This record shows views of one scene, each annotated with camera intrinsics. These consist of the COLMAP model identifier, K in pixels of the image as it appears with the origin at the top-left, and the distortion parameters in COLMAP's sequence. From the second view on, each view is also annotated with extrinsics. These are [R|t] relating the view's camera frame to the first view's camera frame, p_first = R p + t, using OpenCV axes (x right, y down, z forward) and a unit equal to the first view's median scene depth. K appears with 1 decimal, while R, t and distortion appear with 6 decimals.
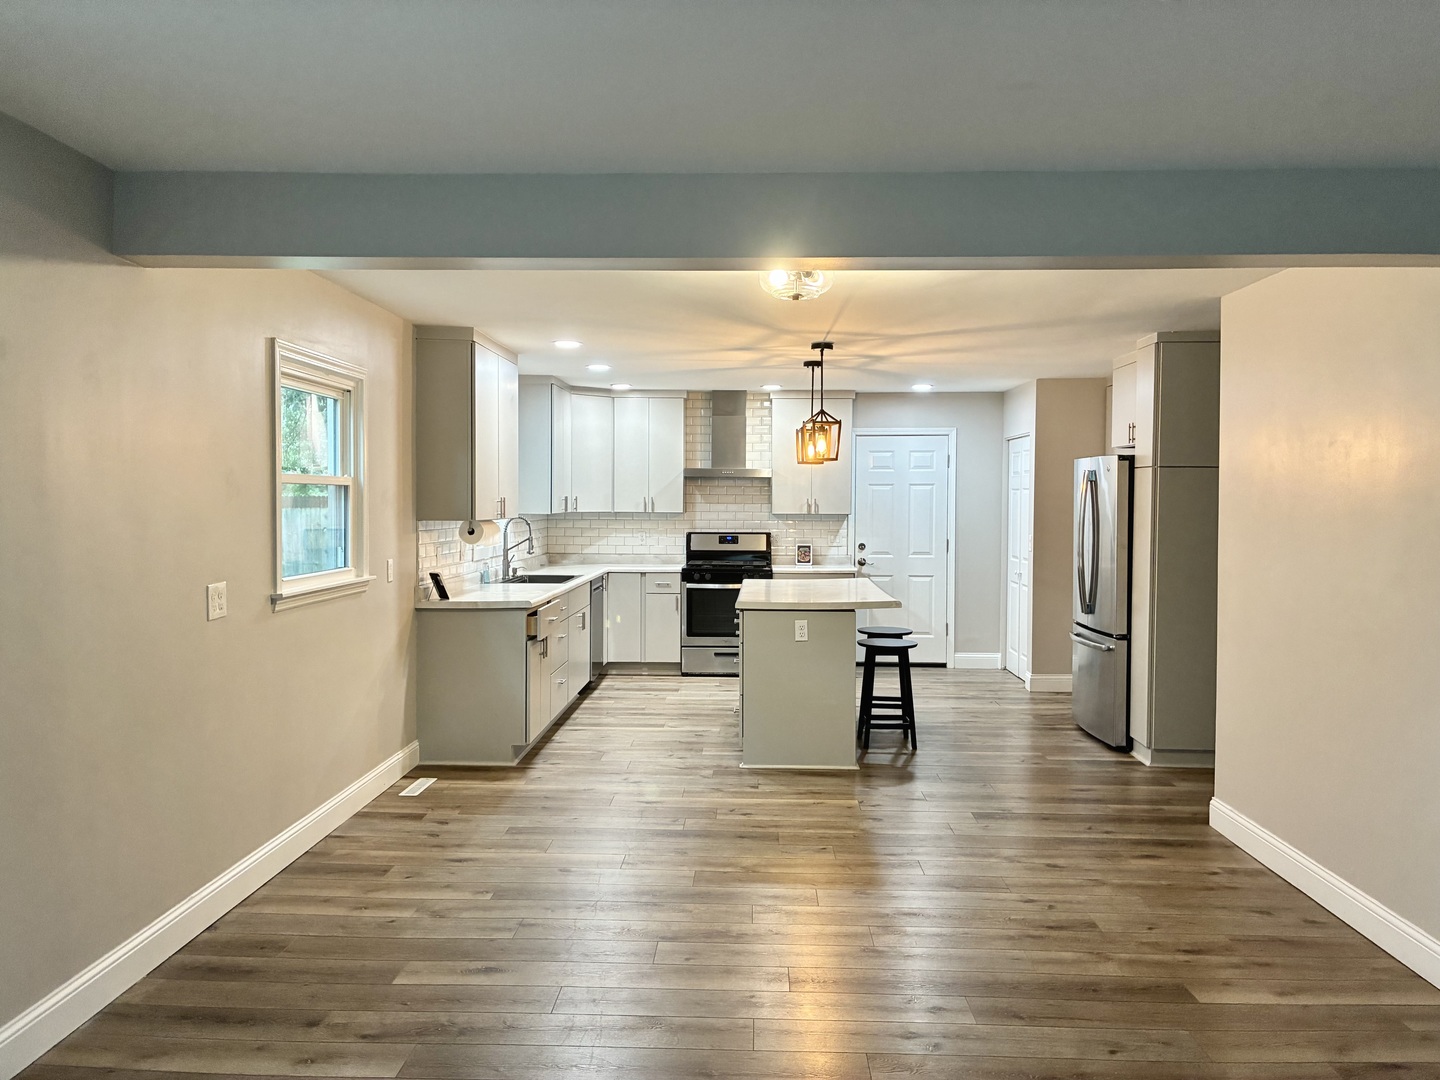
lens RADIAL K [[1090.1, 0, 720.0], [0, 1090.1, 540.0], [0, 0, 1]] dist [-0.001120, -0.002876]
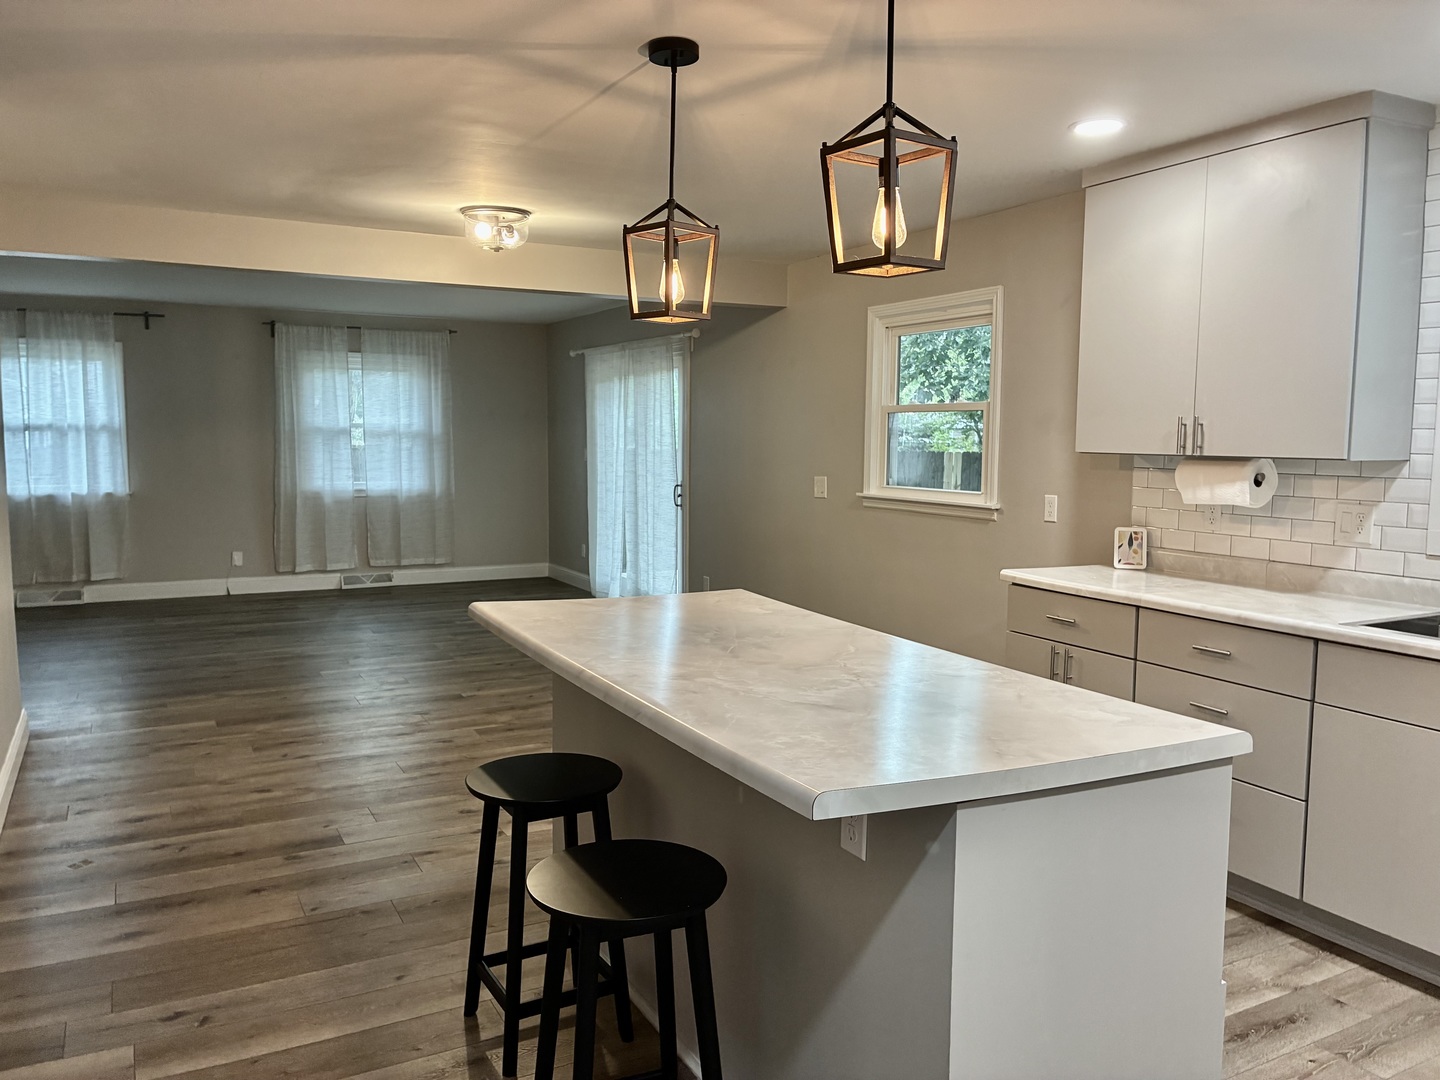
lens RADIAL K [[1090.1, 0, 720.0], [0, 1090.1, 540.0], [0, 0, 1]] dist [-0.001120, -0.002876]
pose [[-0.865561, 0.044406, -0.498830, 0.433333], [-0.023677, 0.991319, 0.129331, -0.058522], [0.500243, 0.123755, -0.856996, 2.032288]]
